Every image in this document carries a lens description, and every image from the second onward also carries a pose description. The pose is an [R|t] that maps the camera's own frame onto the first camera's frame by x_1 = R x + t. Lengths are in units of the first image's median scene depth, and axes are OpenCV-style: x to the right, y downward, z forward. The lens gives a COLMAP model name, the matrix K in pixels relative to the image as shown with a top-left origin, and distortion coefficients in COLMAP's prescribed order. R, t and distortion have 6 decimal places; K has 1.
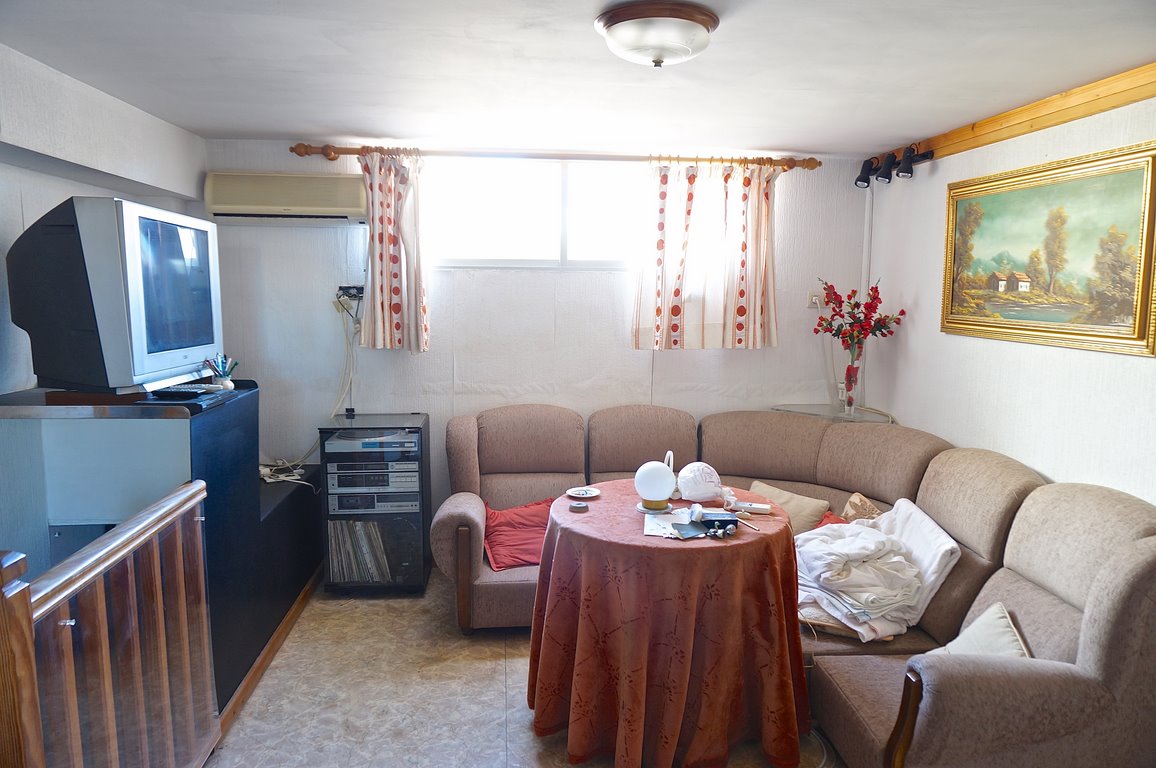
lens RADIAL K [[764.1, 0, 581.2], [0, 764.1, 386.8], [0, 0, 1]] dist [-0.031822, 0.007714]
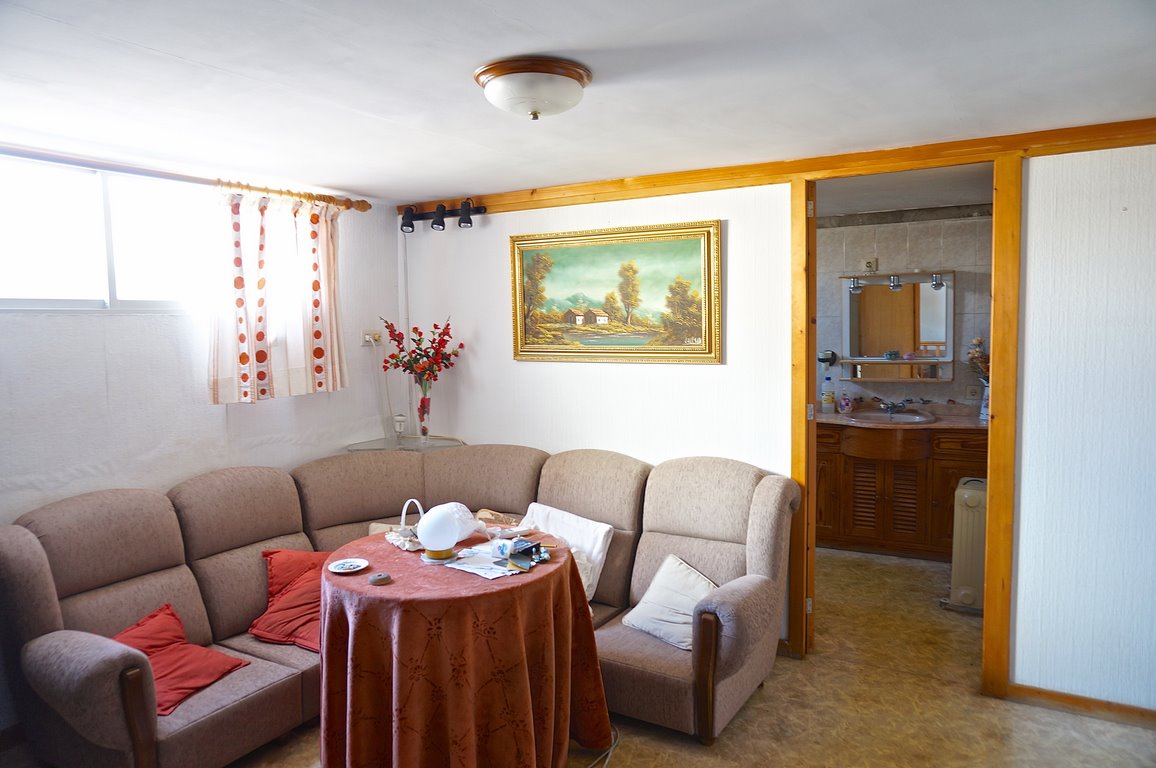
lens RADIAL K [[764.1, 0, 580.1], [0, 764.1, 385.8], [0, 0, 1]] dist [-0.031822, 0.007714]
pose [[0.603655, -0.088476, 0.792321, -0.366351], [0.126439, 0.991869, 0.014427, -0.032215], [-0.787155, 0.091471, 0.609934, 0.173606]]
